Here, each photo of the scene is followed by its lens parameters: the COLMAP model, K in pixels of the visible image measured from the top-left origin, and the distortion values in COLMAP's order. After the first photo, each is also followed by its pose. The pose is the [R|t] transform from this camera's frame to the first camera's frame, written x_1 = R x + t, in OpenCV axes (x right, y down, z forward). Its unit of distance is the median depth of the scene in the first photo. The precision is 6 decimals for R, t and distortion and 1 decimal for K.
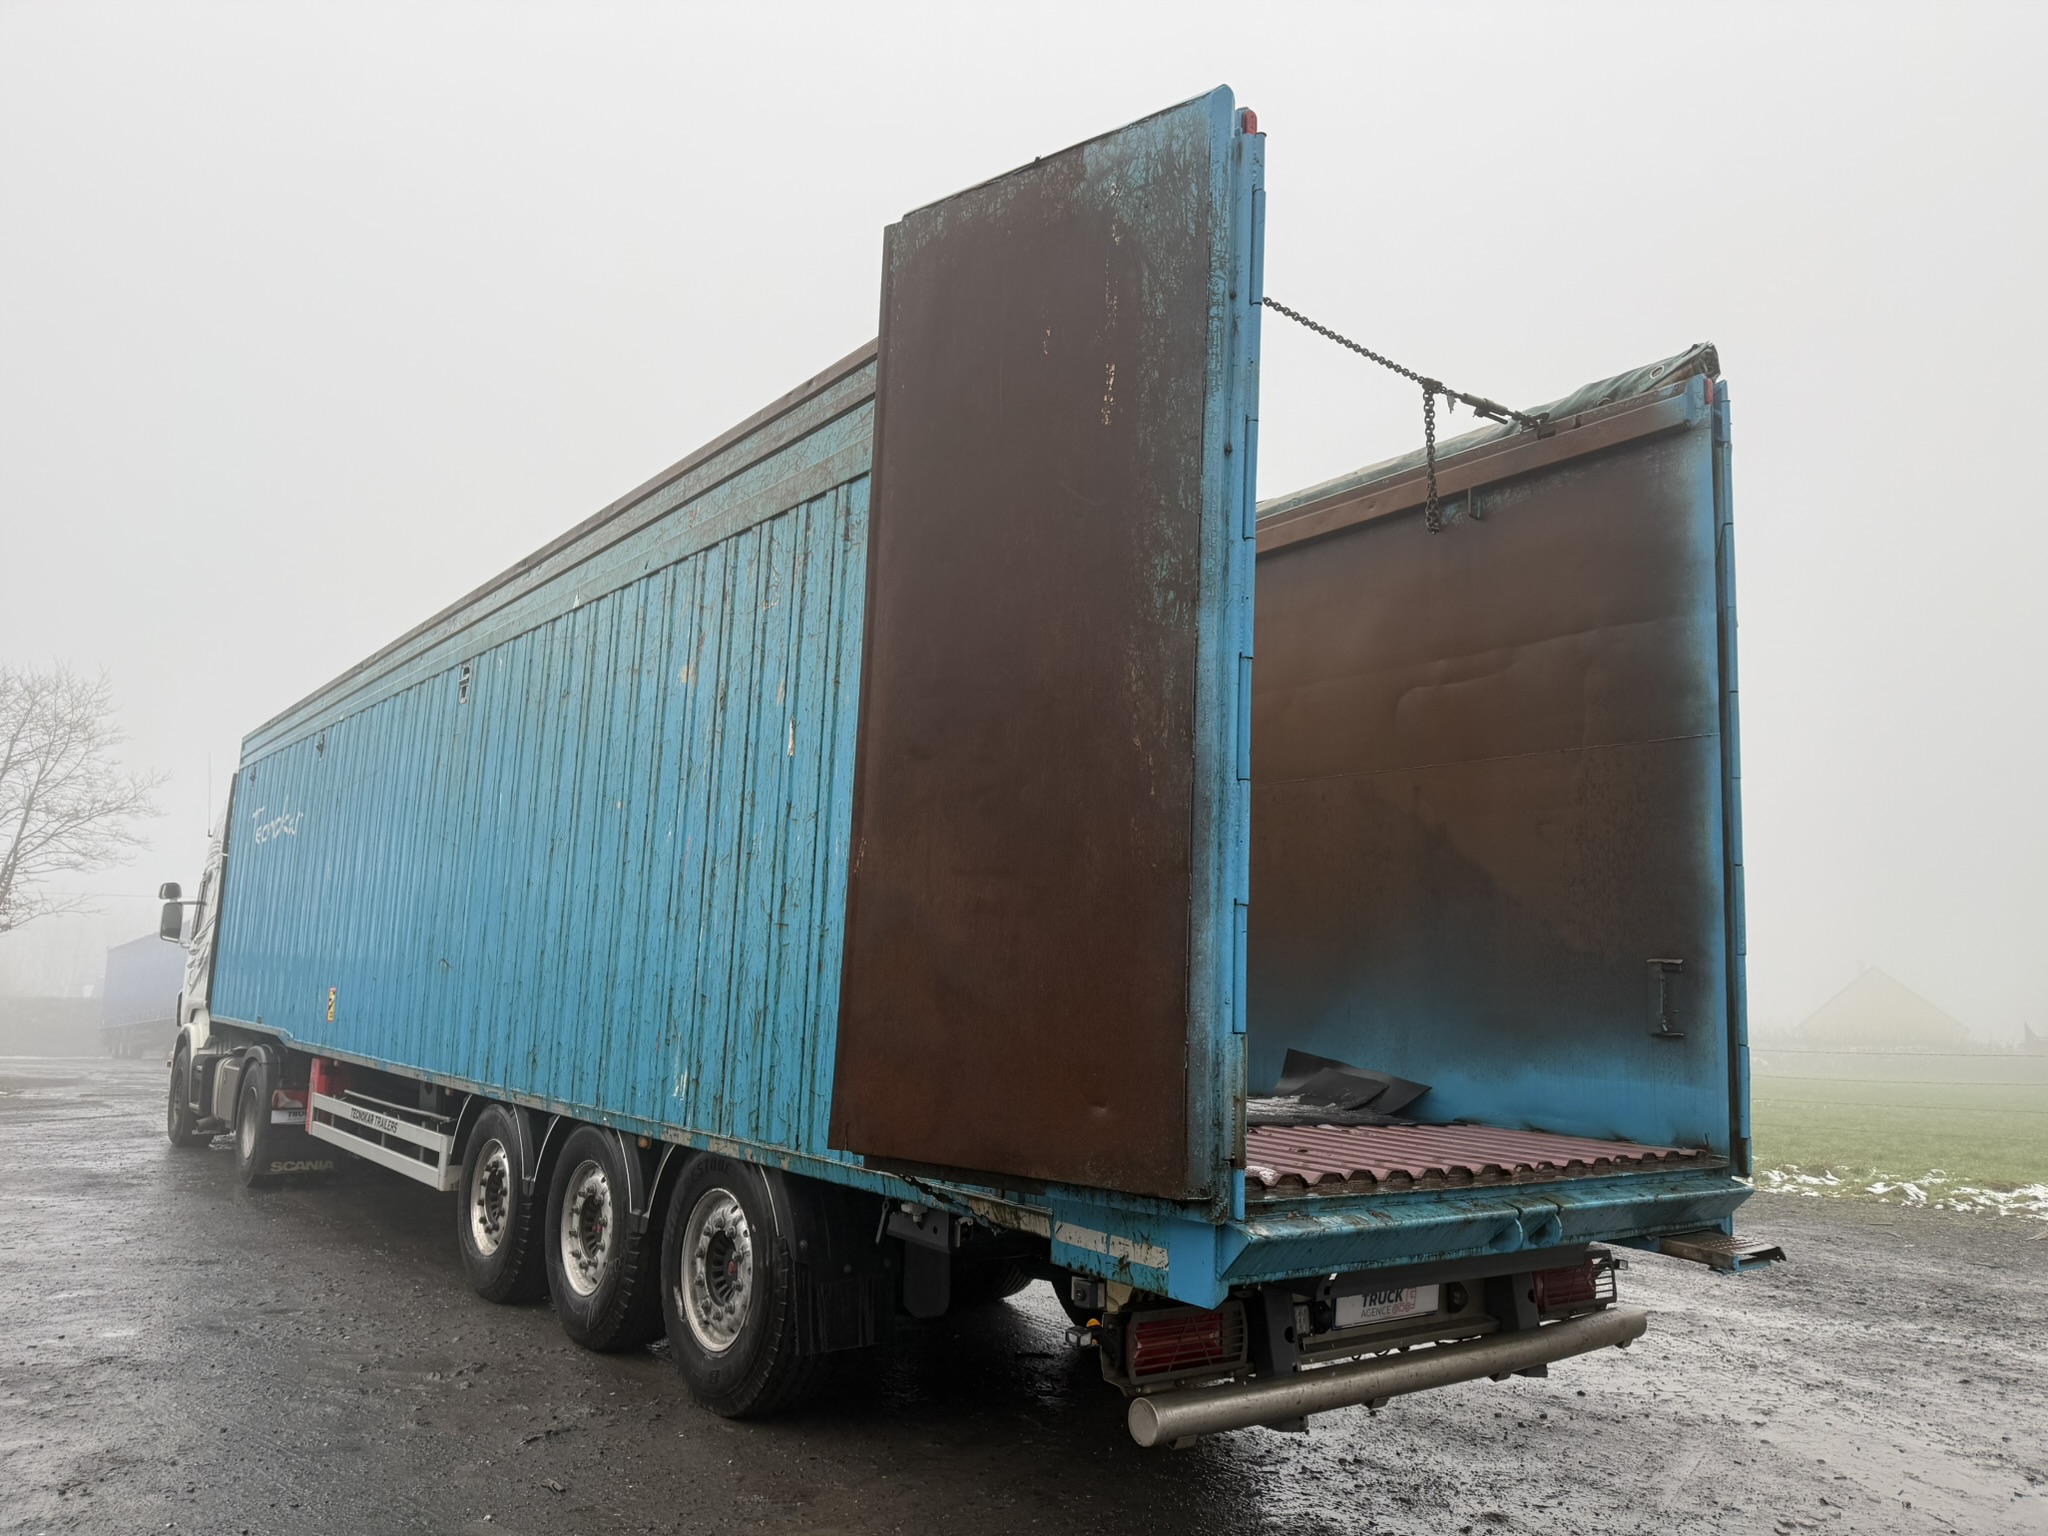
lens RADIAL K [[1406.0, 0, 1024.0], [0, 1406.0, 768.0], [0, 0, 1]] dist [0.127204, -0.129338]
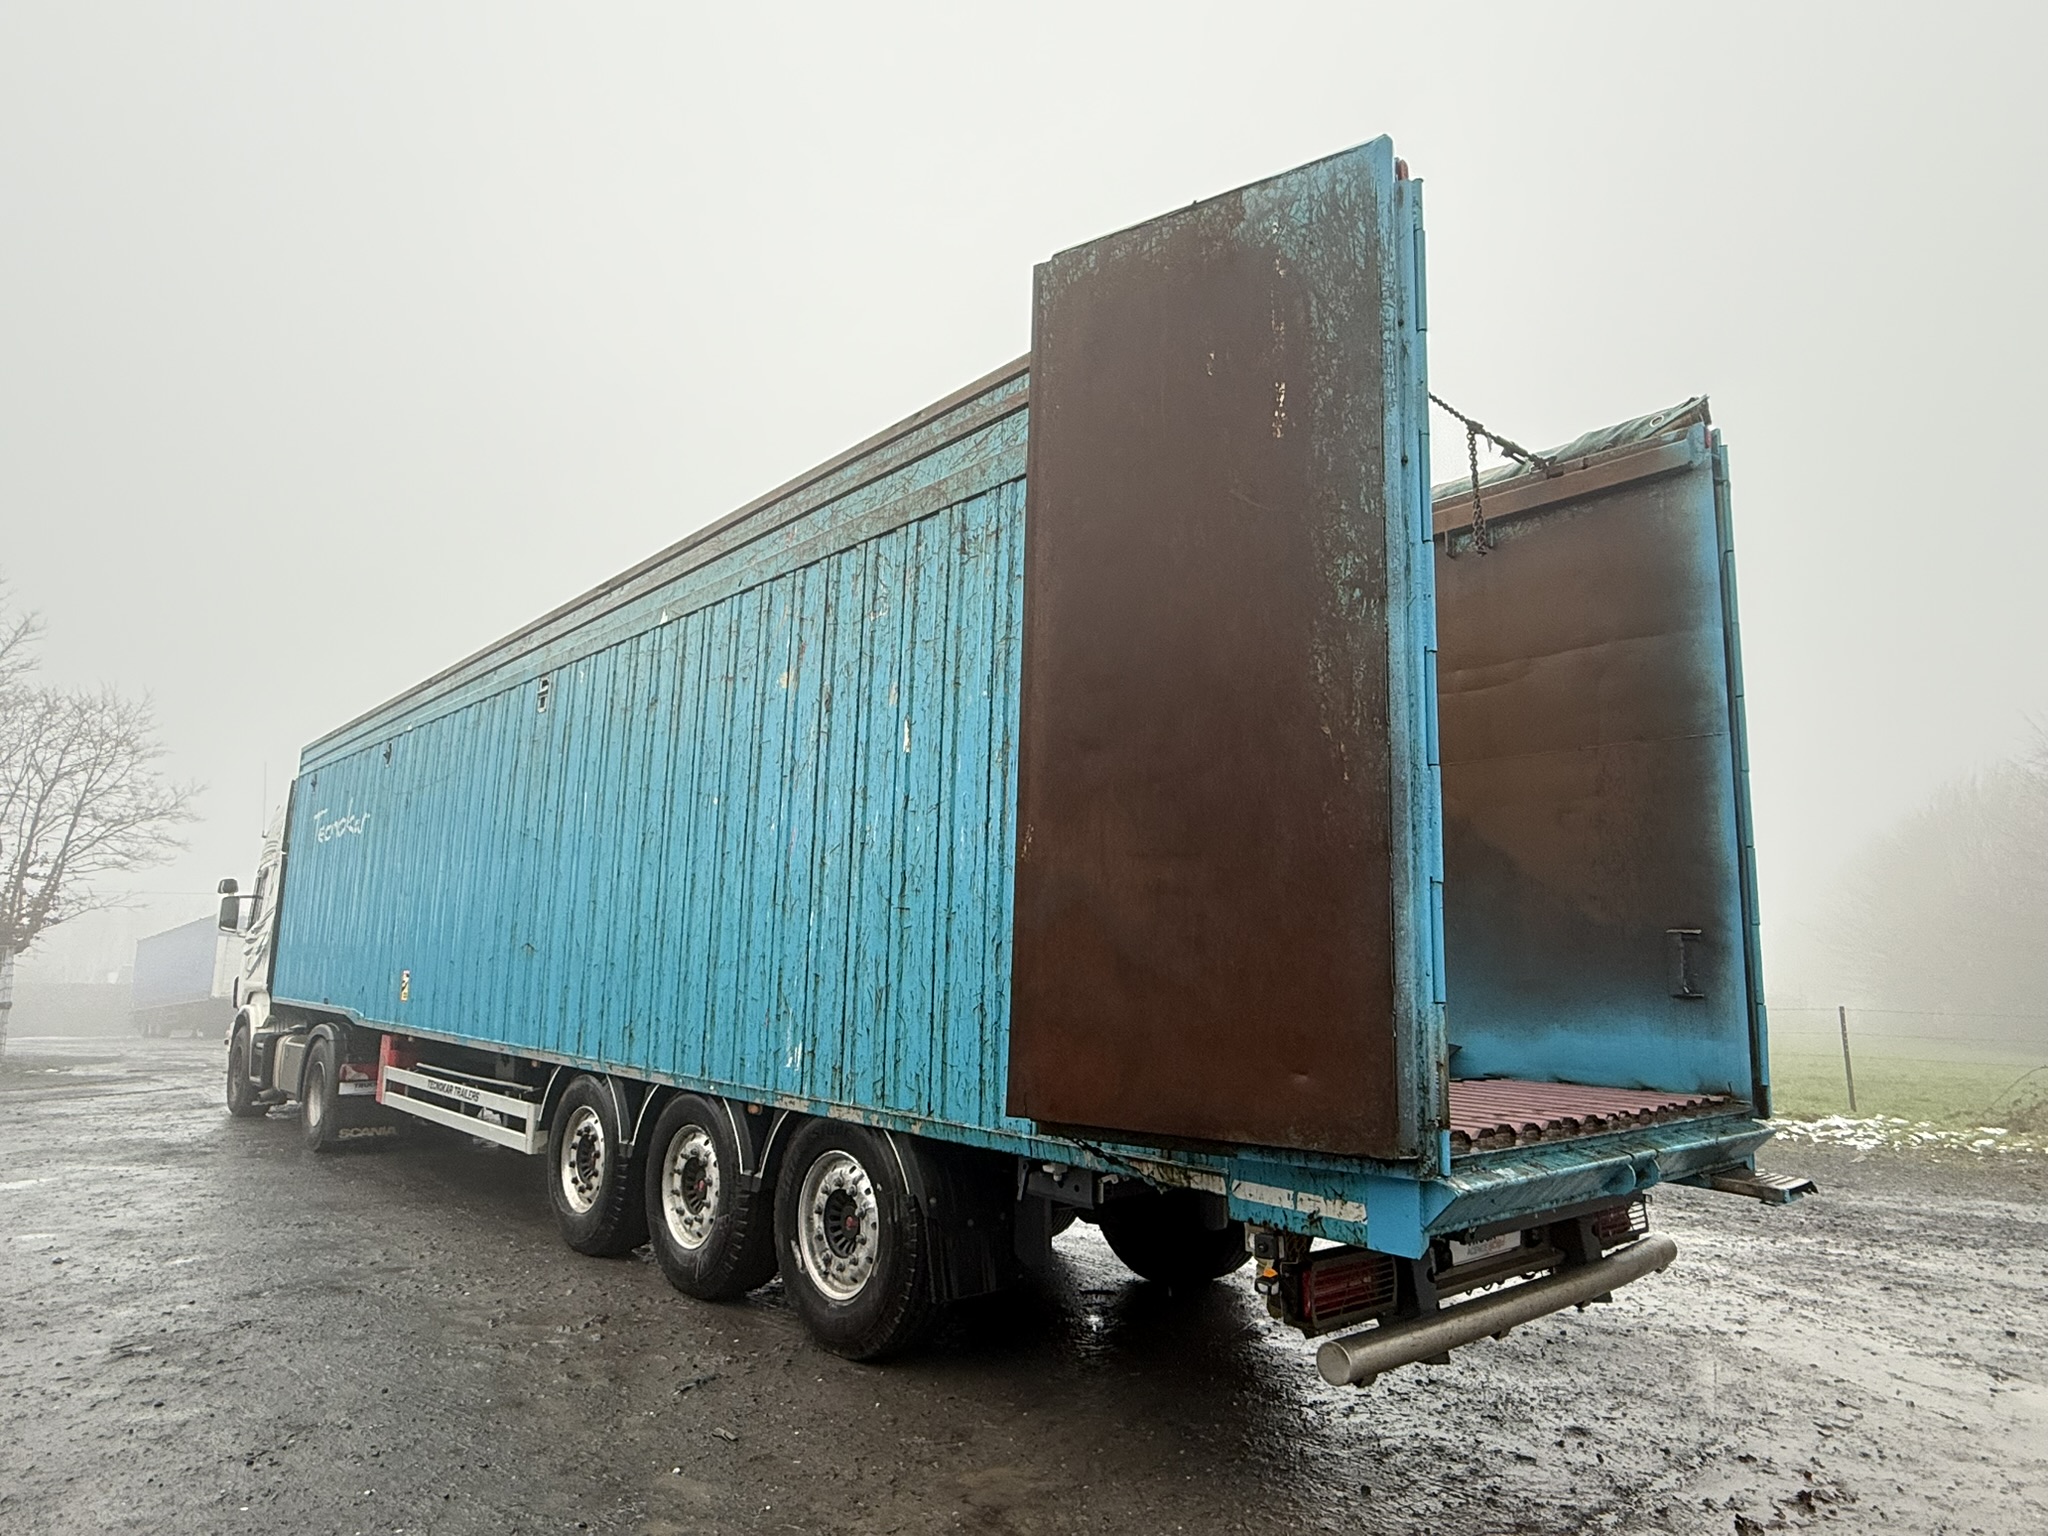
lens RADIAL K [[1204.4, 0, 1023.8], [0, 1204.4, 760.3], [0, 0, 1]] dist [0.019339, 0.001636]
pose [[0.997641, -0.000770, 0.068642, -0.136976], [0.001835, 0.999879, -0.015450, 0.011549], [-0.068622, 0.015540, 0.997522, 0.068774]]
